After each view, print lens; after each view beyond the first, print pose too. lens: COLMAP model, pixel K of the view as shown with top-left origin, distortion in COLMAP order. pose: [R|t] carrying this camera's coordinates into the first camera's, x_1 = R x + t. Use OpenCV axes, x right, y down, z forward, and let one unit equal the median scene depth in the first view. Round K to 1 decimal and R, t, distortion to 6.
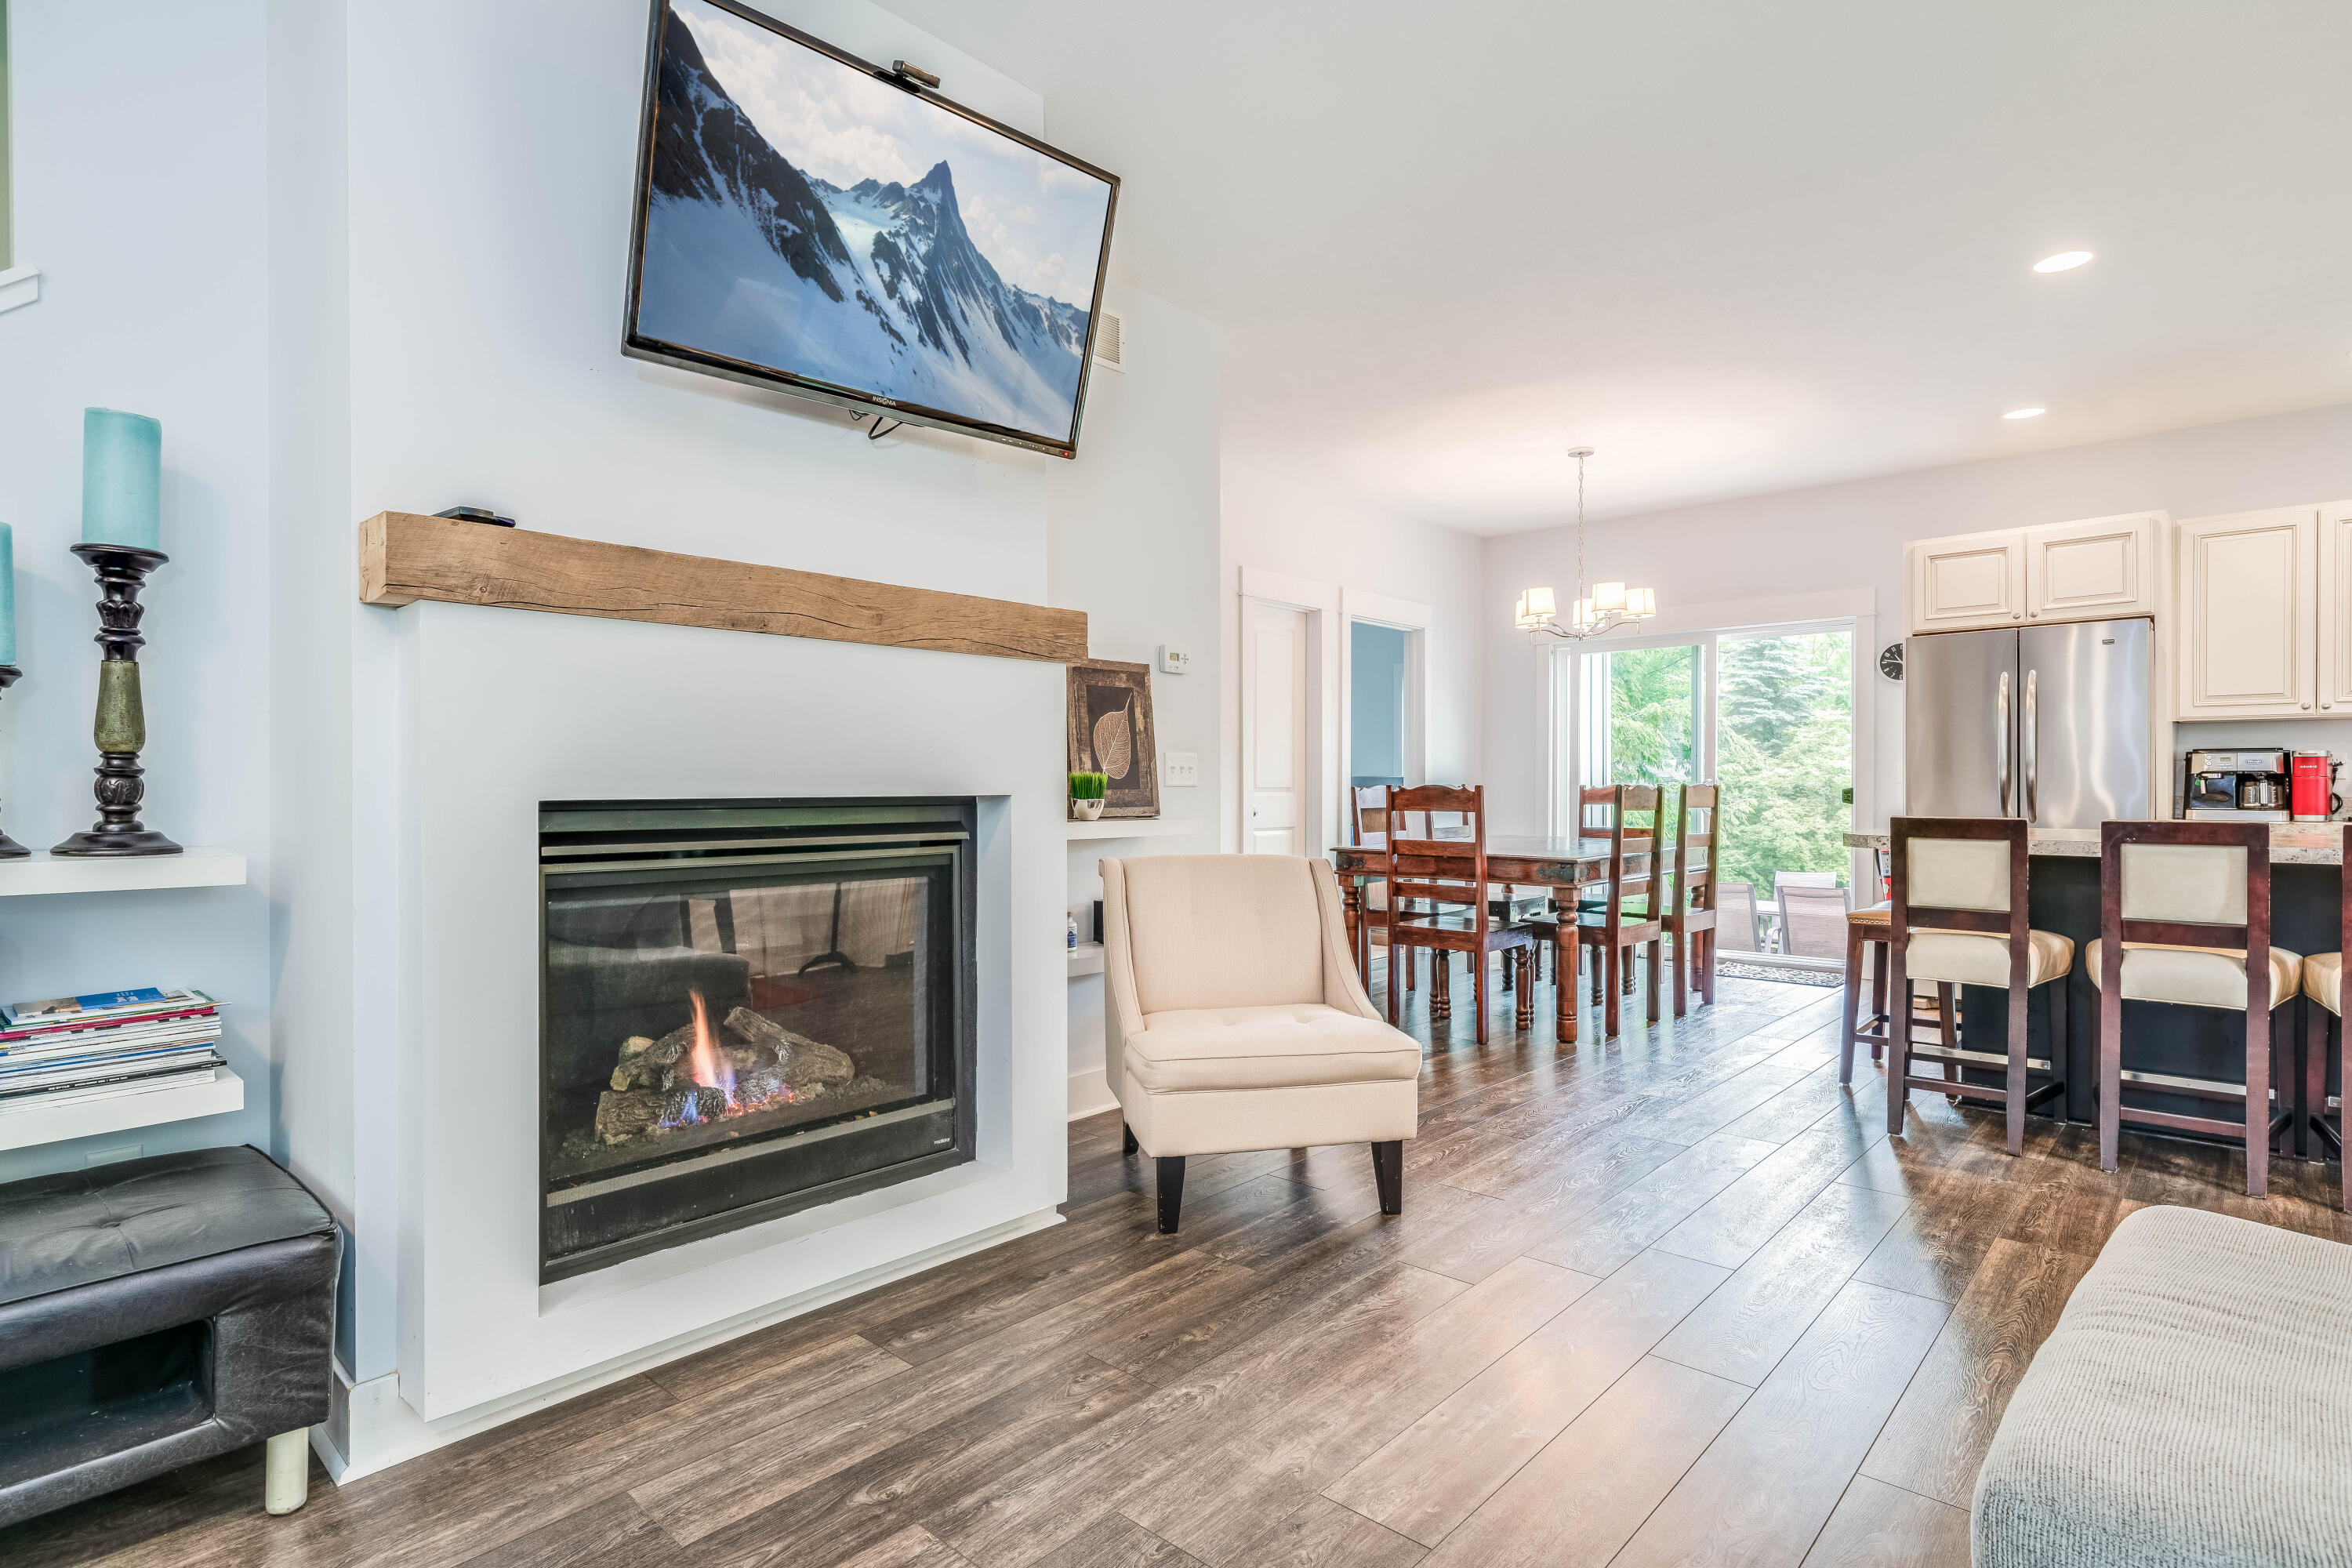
lens RADIAL K [[1194.2, 0, 1144.4], [0, 1194.2, 786.1], [0, 0, 1]] dist [-0.001884, 0.000431]
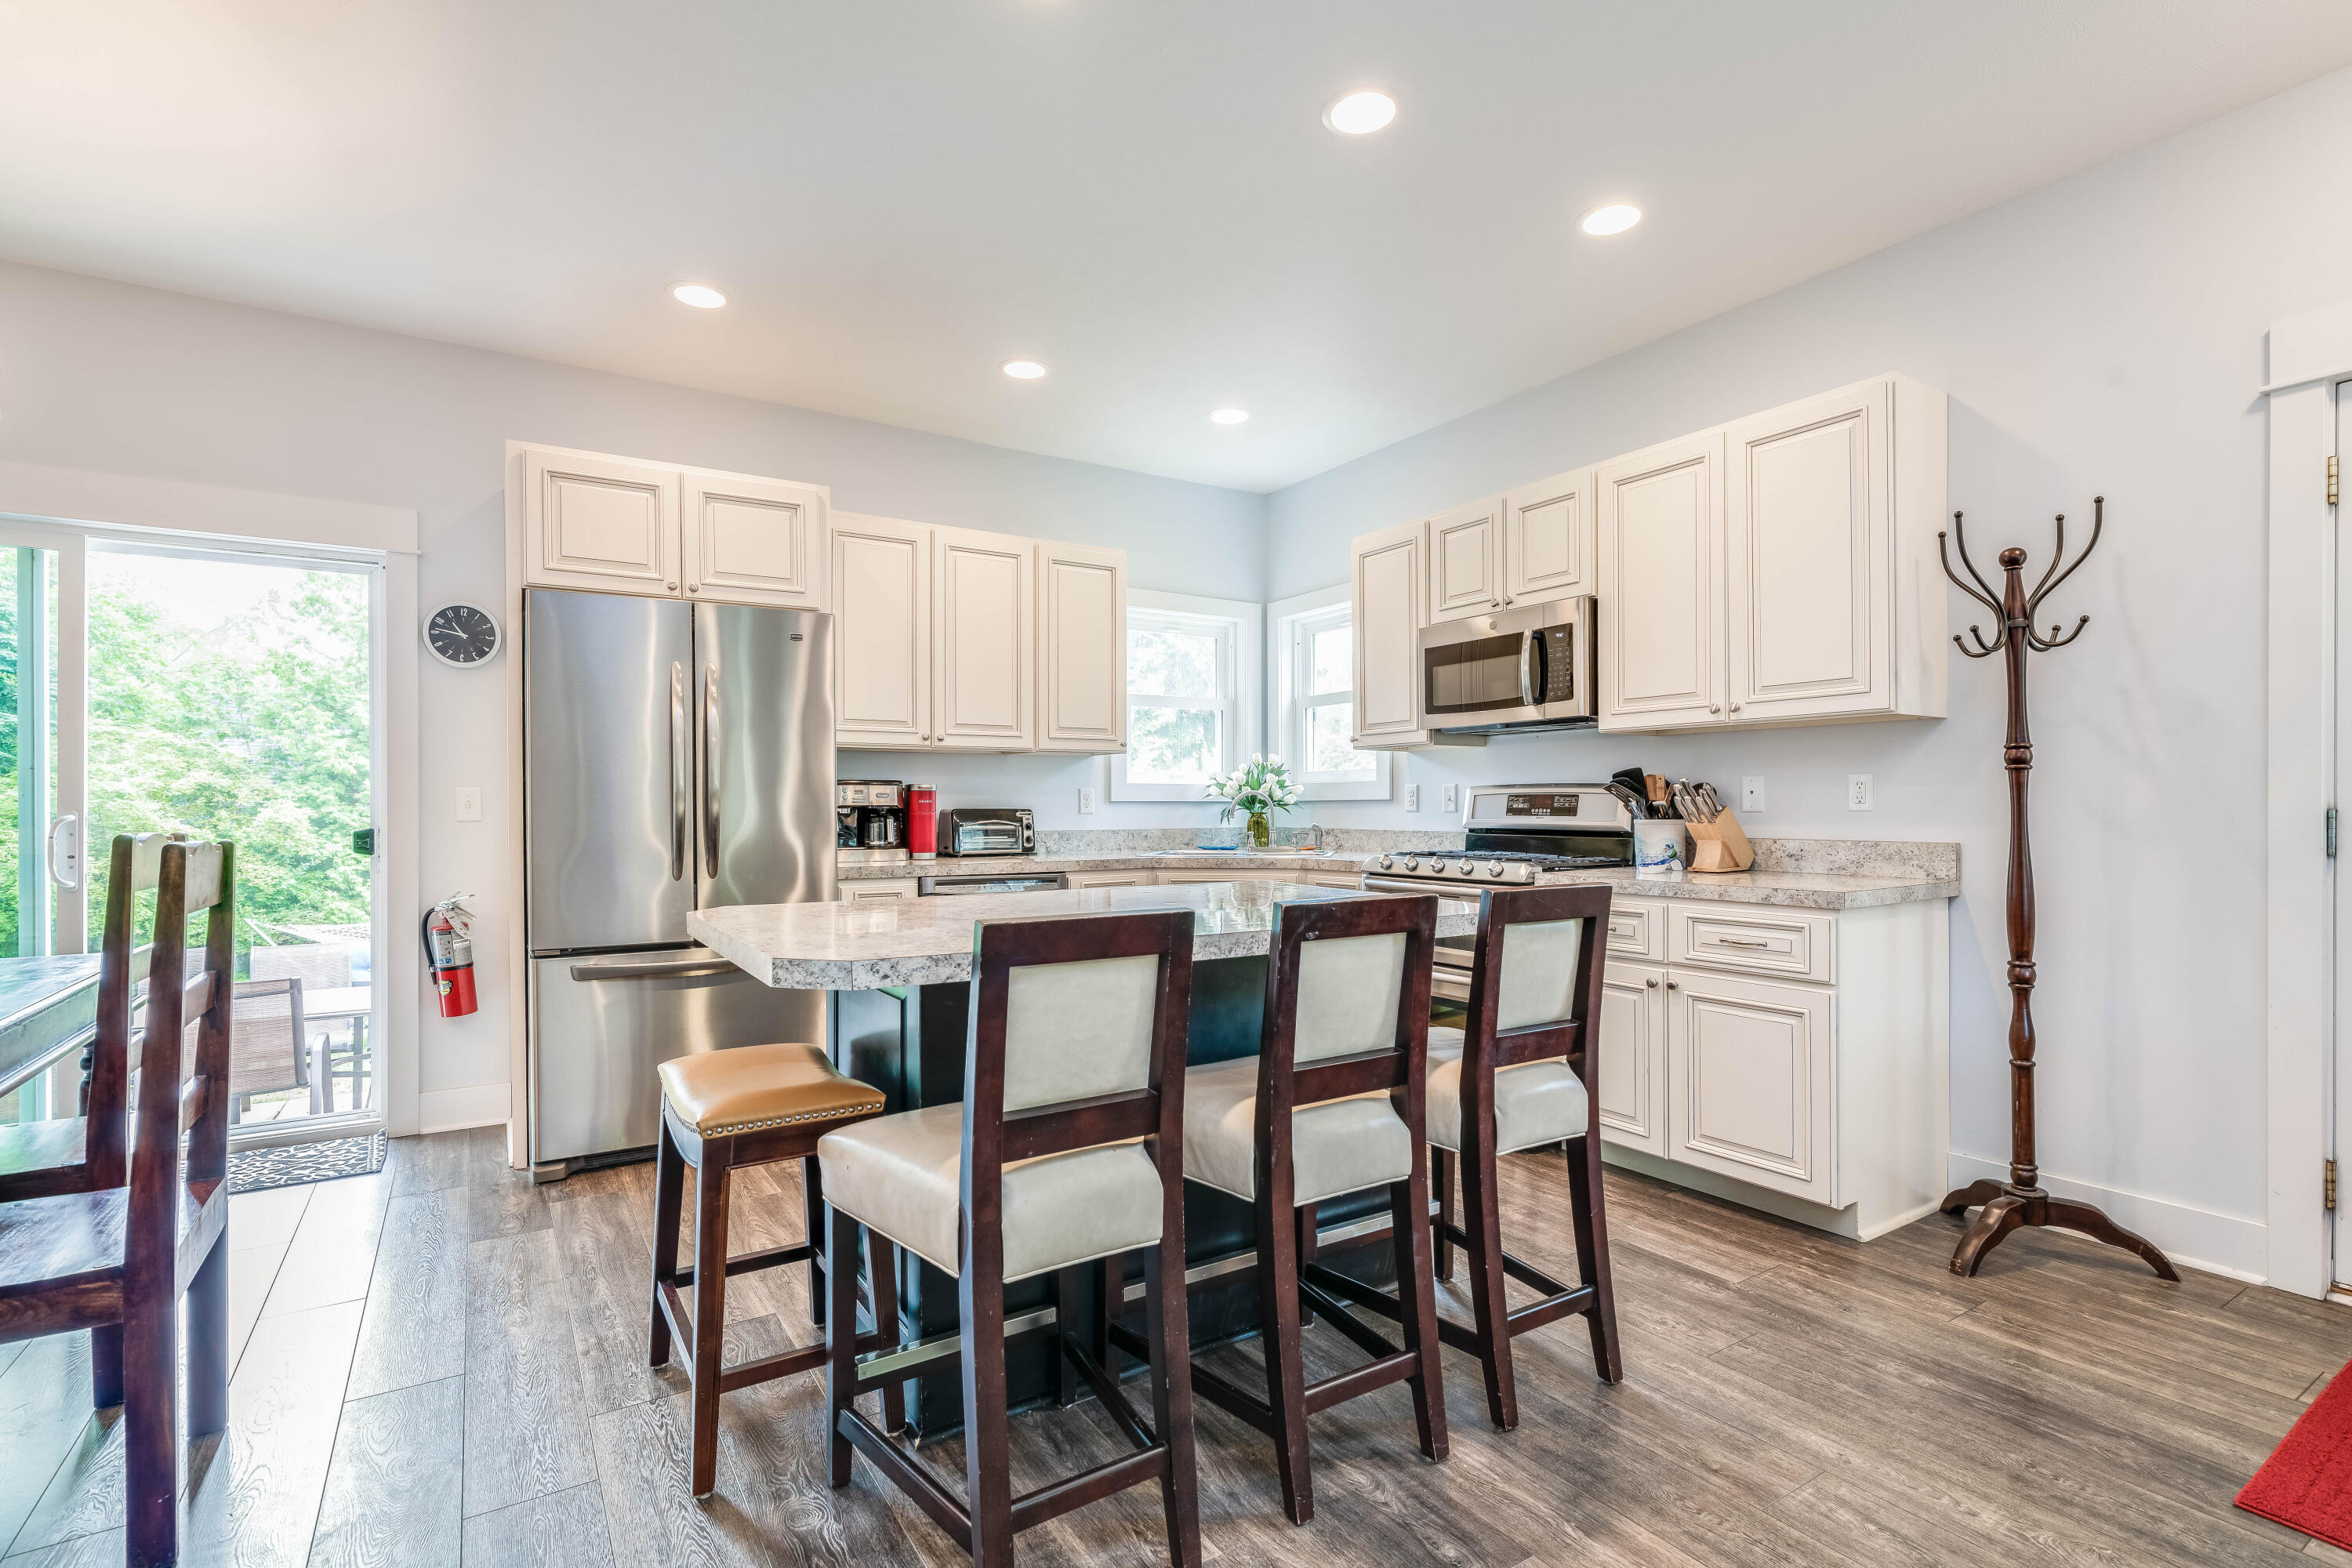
lens RADIAL K [[1095.3, 0, 1182.1], [0, 1095.3, 809.0], [0, 0, 1]] dist [-0.001724, -0.000105]
pose [[0.235649, -0.002551, 0.971835, 0.258527], [0.002852, 0.999994, 0.001934, -0.016114], [-0.971834, 0.002316, 0.235654, 0.838425]]
